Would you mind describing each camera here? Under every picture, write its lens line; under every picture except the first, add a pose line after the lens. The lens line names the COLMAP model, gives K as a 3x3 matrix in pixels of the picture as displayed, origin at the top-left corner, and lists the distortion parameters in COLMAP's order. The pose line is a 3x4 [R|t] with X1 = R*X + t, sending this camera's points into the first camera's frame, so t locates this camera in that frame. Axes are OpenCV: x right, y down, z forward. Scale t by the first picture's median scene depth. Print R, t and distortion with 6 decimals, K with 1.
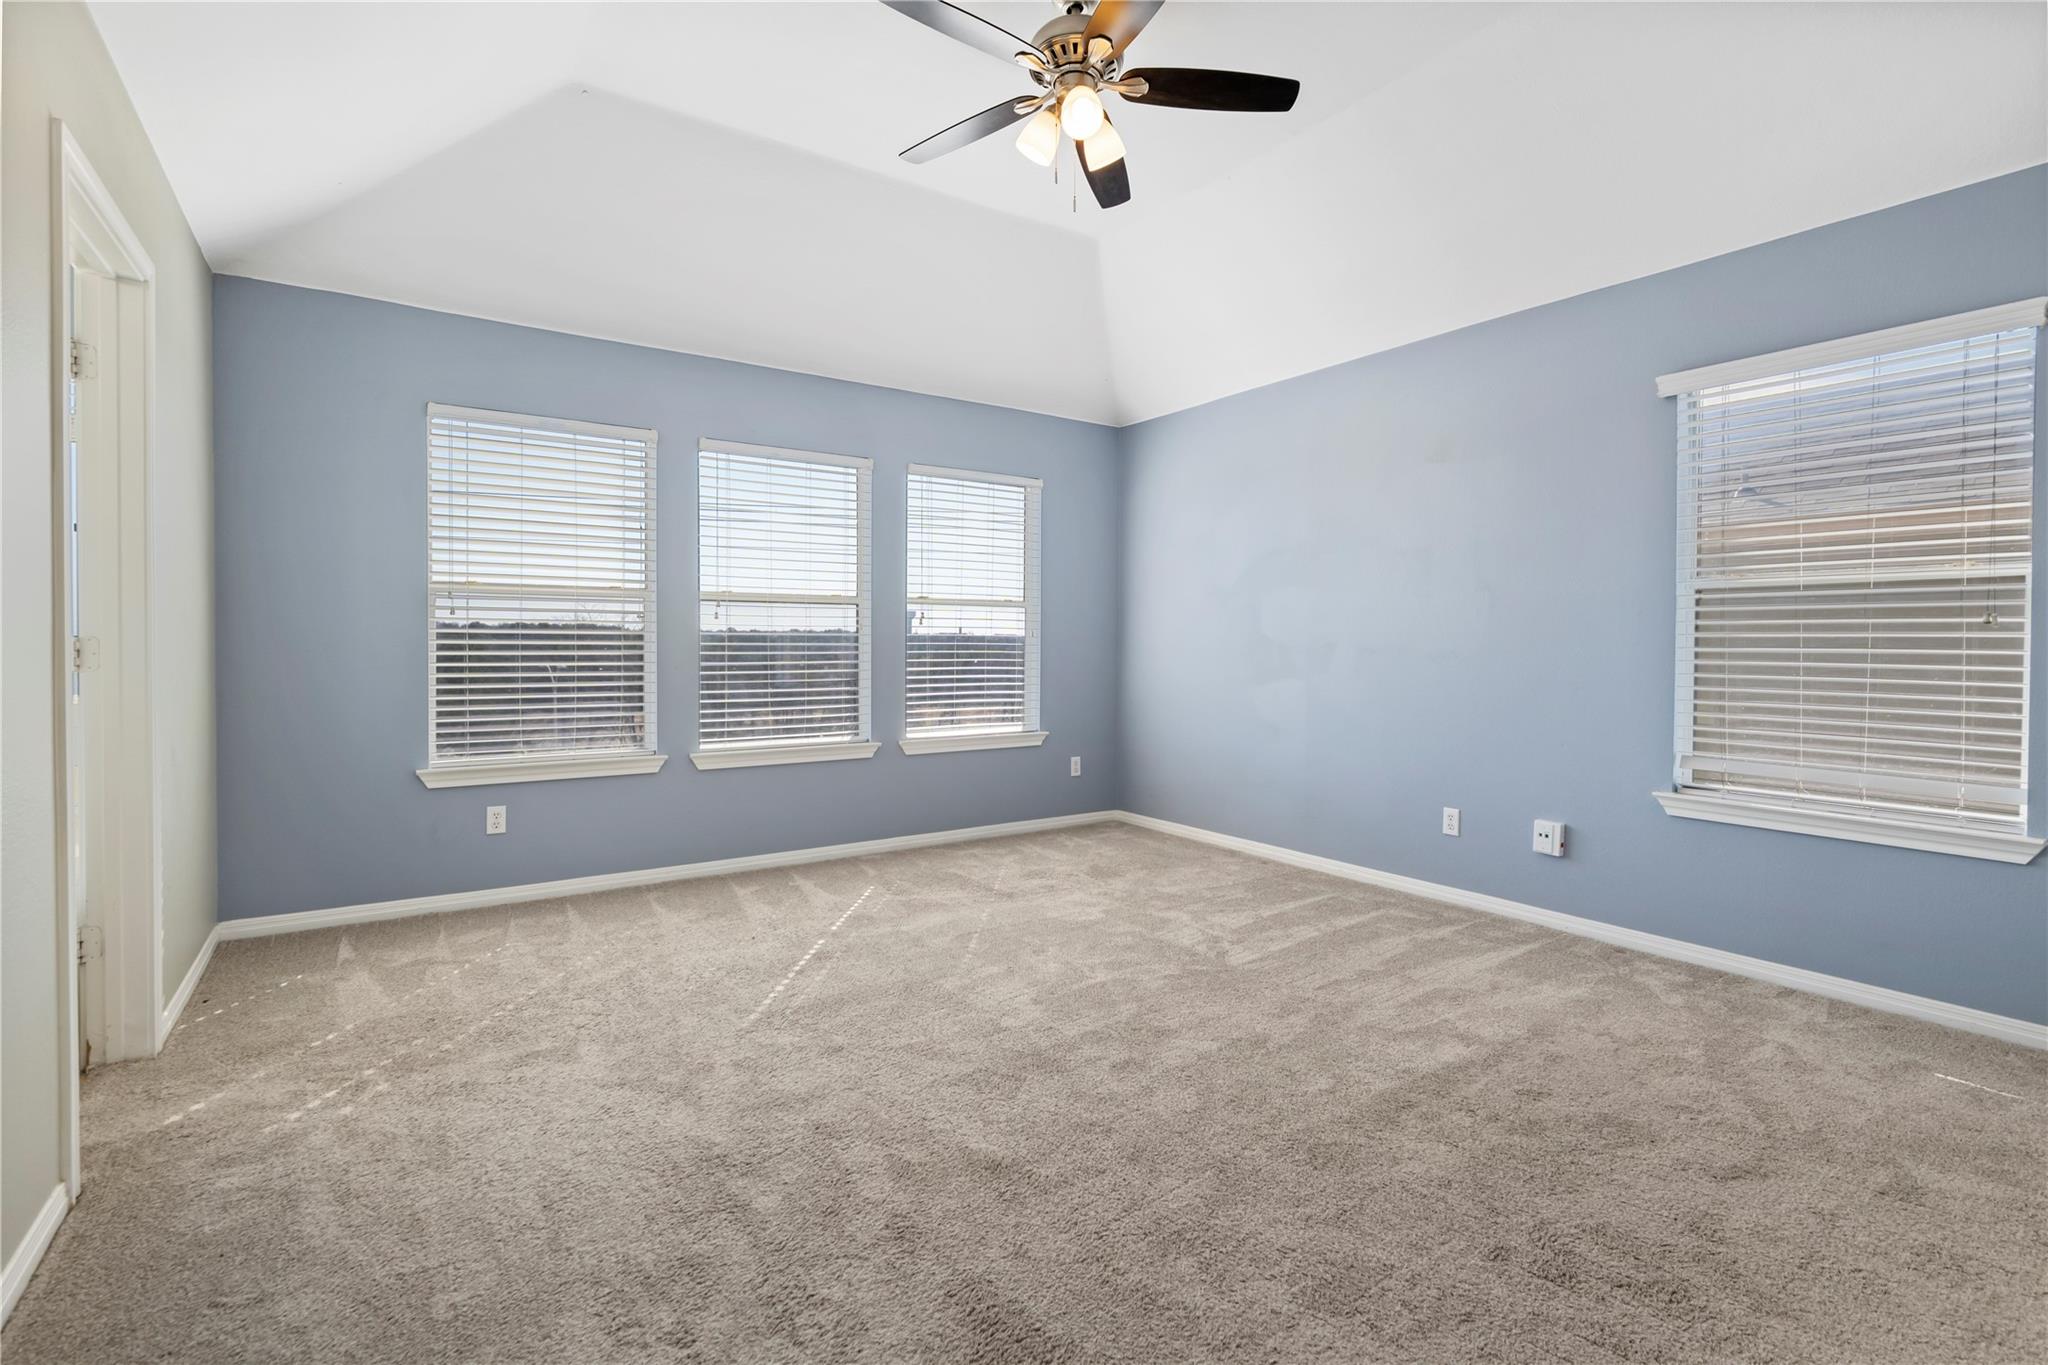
lens RADIAL K [[958.8, 0, 1004.2], [0, 958.8, 669.3], [0, 0, 1]] dist [0.010123, -0.004991]
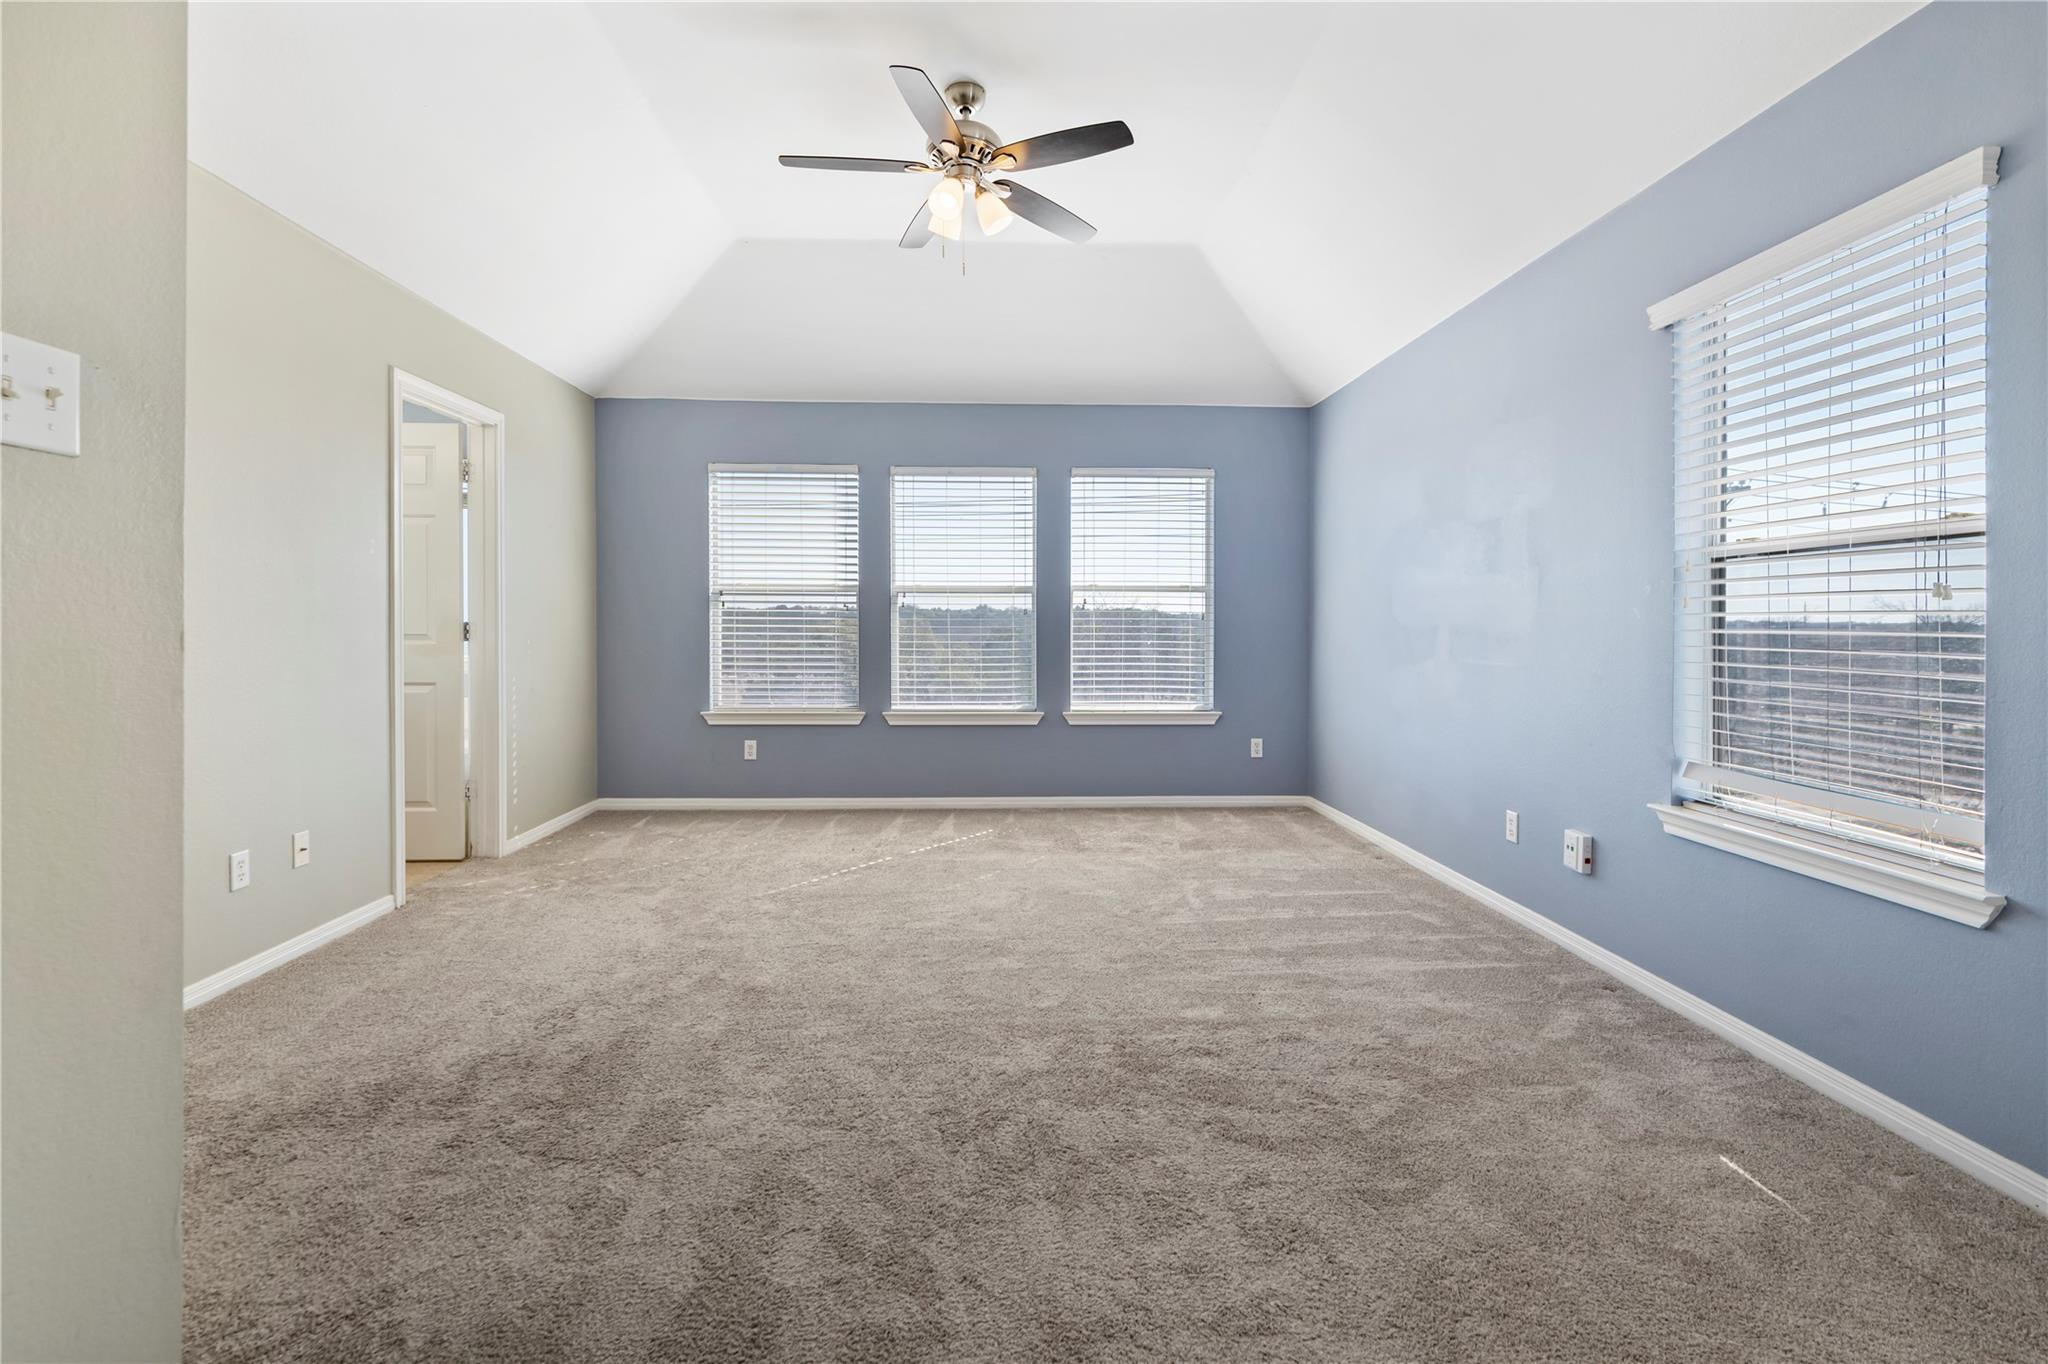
lens RADIAL K [[958.8, 0, 989.2], [0, 958.8, 652.0], [0, 0, 1]] dist [0.010123, -0.004991]
pose [[0.842005, 0.013937, -0.539290, 0.643560], [-0.014916, 0.999885, 0.002552, 0.002889], [0.539264, 0.005895, 0.842116, -0.010450]]
